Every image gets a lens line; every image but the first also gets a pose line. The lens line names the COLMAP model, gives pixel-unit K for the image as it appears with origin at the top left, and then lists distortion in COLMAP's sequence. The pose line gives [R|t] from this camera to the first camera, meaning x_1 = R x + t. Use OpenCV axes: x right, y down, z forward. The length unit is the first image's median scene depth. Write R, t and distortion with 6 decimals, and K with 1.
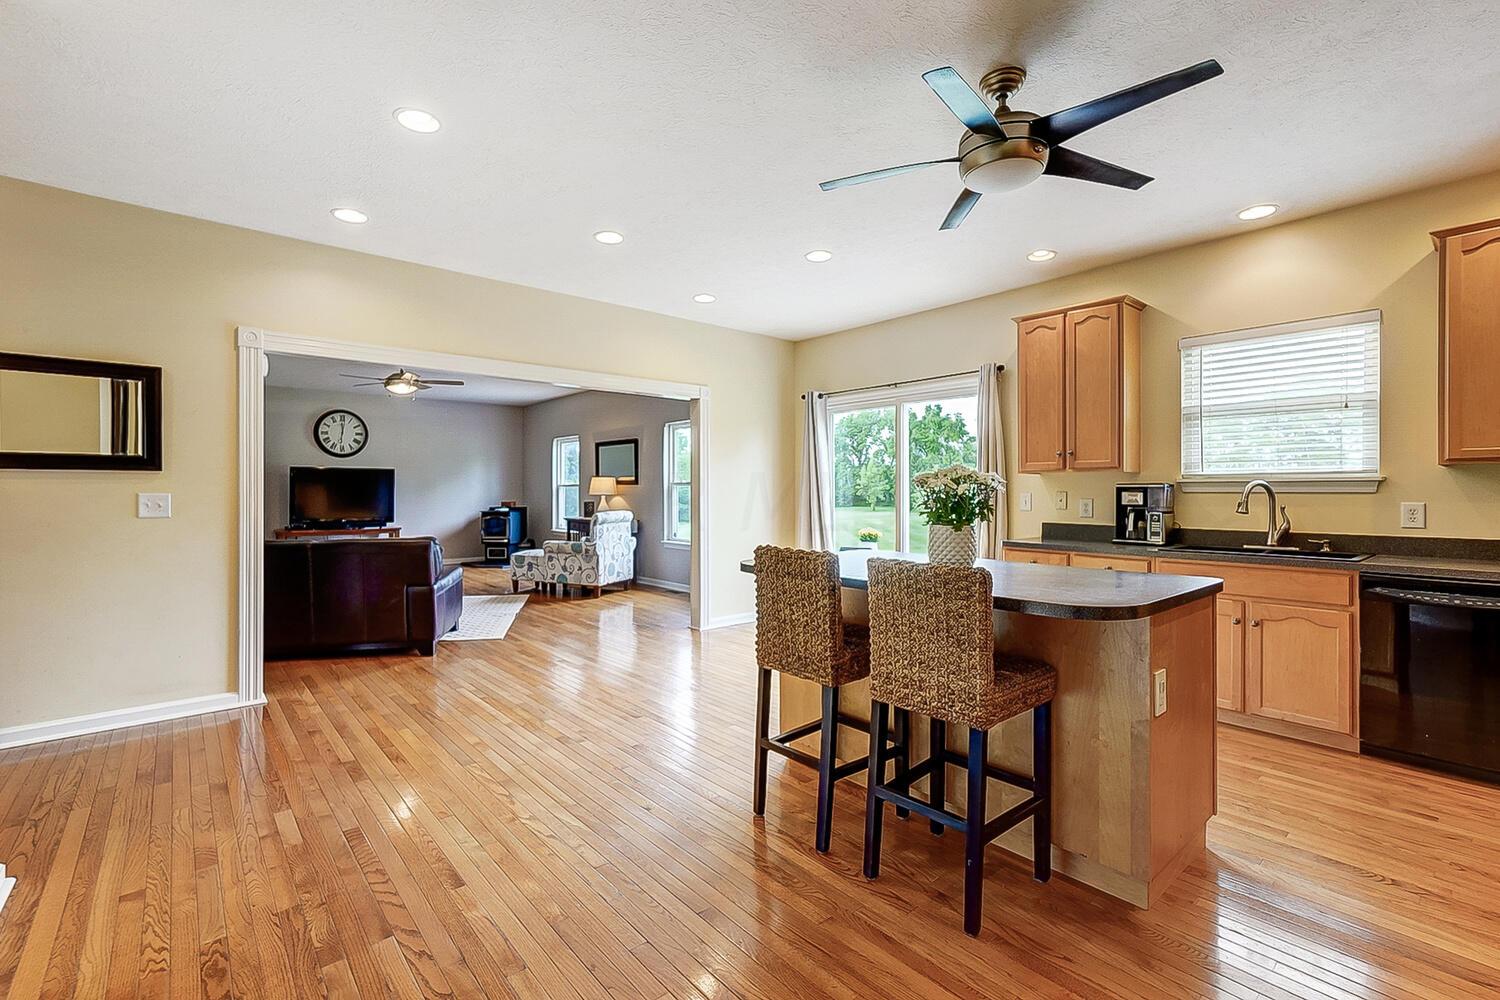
lens RADIAL K [[674.2, 0, 753.1], [0, 674.2, 489.0], [0, 0, 1]] dist [0.000302, 0.000149]
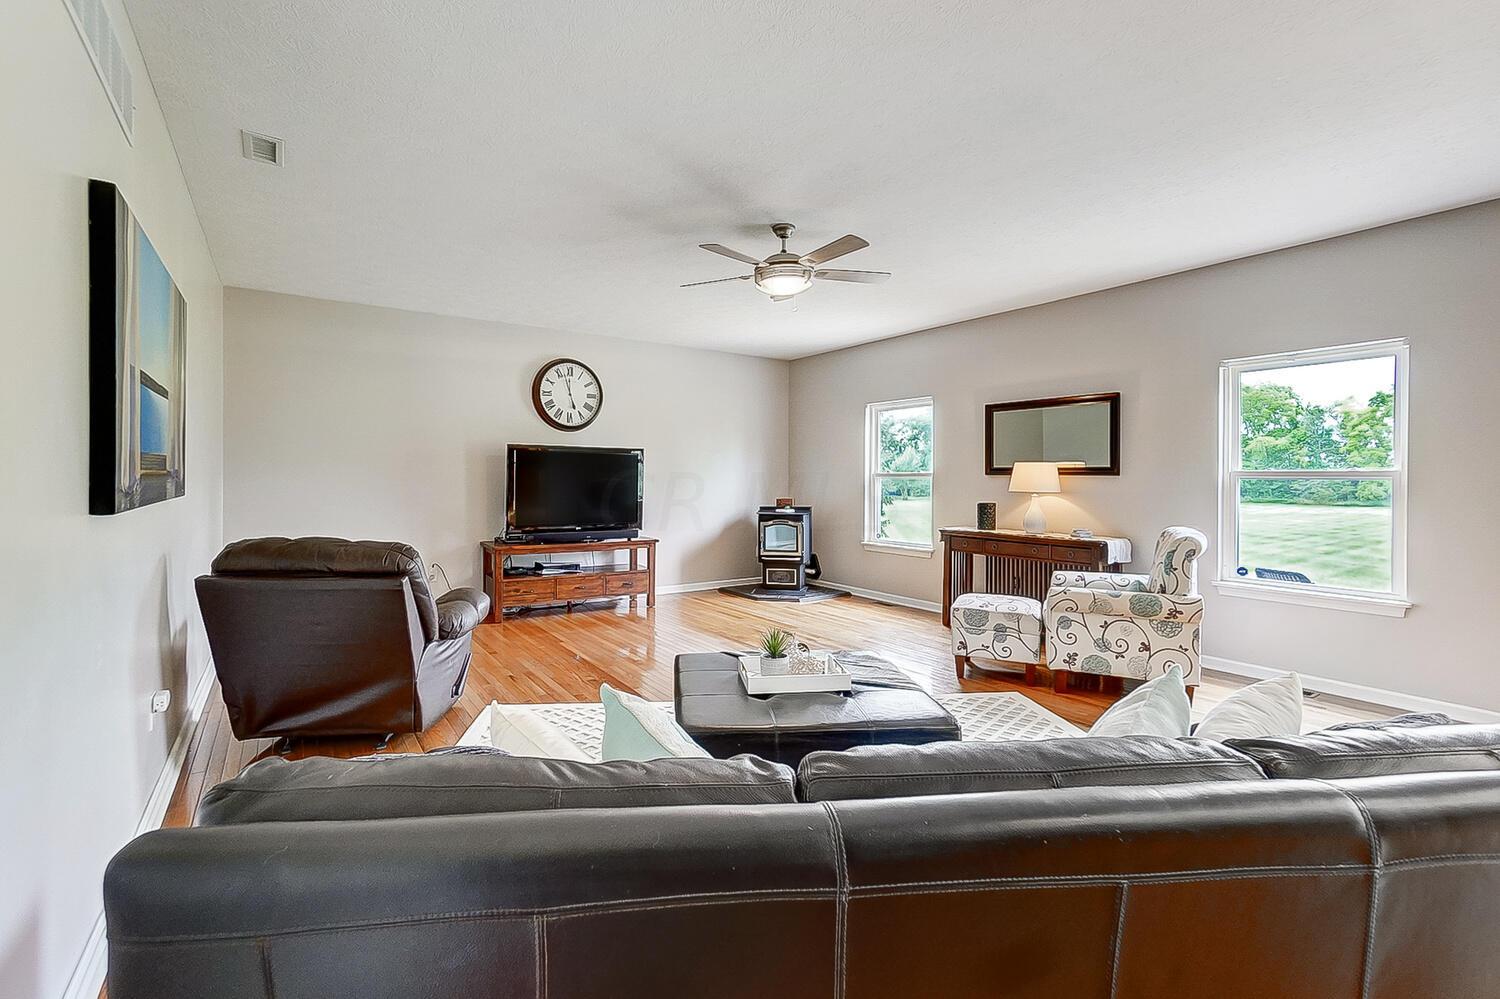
lens RADIAL K [[674.2, 0, 753.1], [0, 674.2, 488.5], [0, 0, 1]] dist [0.000302, 0.000149]
pose [[0.995039, 0.006968, -0.099242, -0.369374], [-0.005171, 0.999818, 0.018350, -0.003797], [0.099352, -0.017745, 0.994894, 0.364920]]
